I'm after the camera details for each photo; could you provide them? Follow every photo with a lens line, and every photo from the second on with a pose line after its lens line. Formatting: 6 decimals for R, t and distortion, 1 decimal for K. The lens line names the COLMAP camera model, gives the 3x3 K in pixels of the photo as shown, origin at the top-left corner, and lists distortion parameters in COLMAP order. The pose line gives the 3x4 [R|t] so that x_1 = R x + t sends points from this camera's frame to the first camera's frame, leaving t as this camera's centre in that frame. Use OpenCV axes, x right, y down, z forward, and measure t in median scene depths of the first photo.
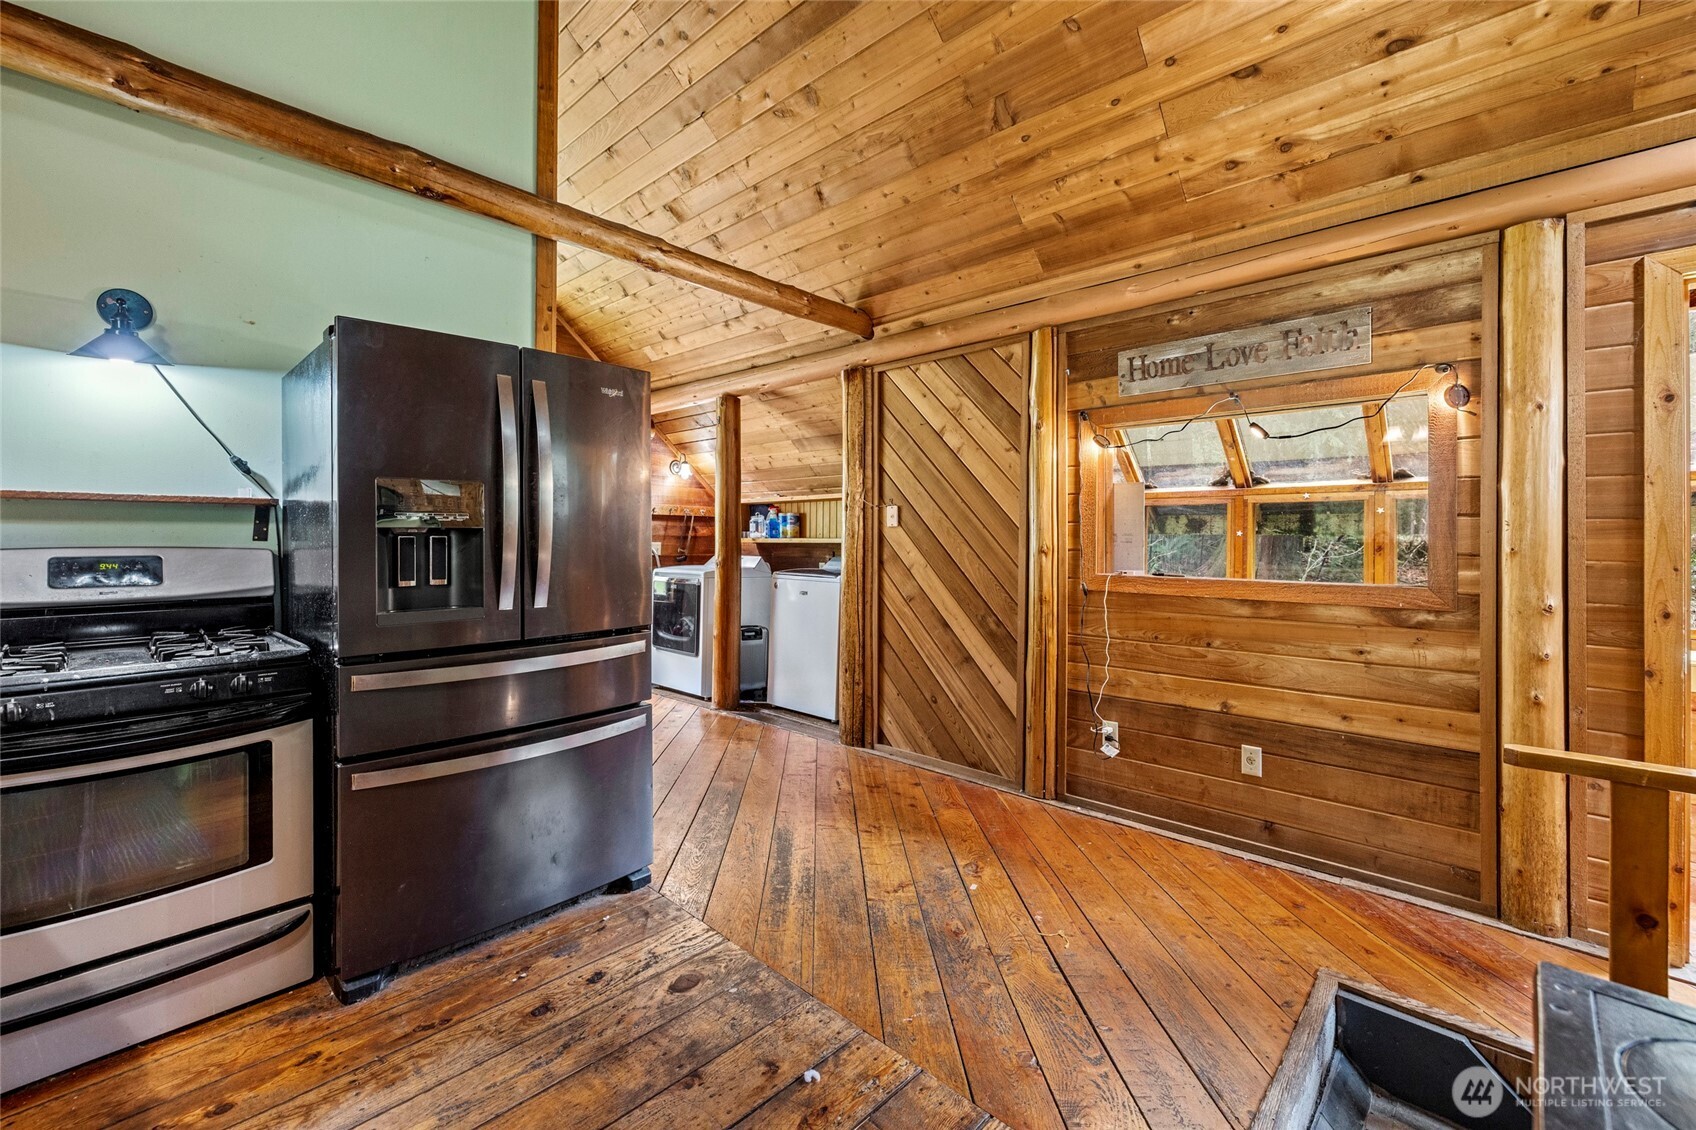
lens RADIAL K [[715.0, 0, 840.4], [0, 715.0, 541.5], [0, 0, 1]] dist [0.000508, -0.000678]
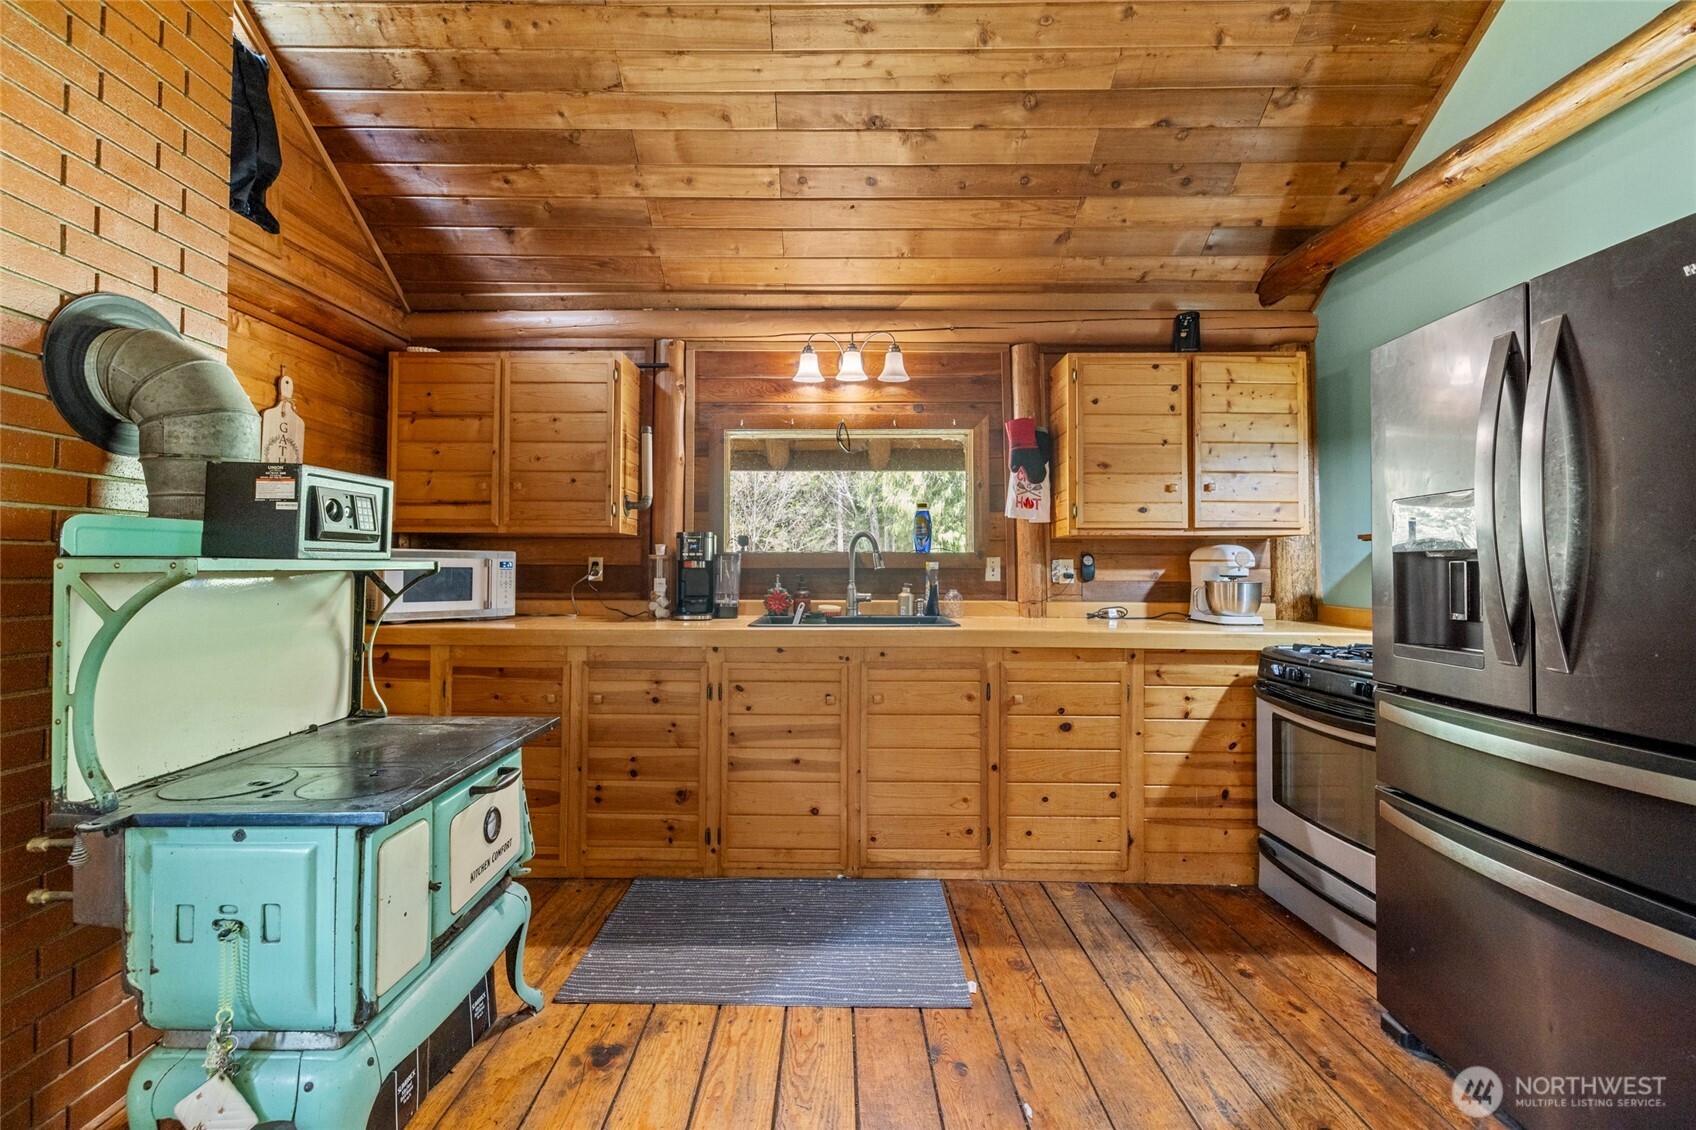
lens RADIAL K [[715.0, 0, 832.4], [0, 715.0, 552.1], [0, 0, 1]] dist [0.000508, -0.000678]
pose [[-0.720612, -0.022992, -0.692957, 0.292798], [-0.013392, 0.999725, -0.019244, 0.002899], [0.693209, -0.004587, -0.720722, 0.603521]]
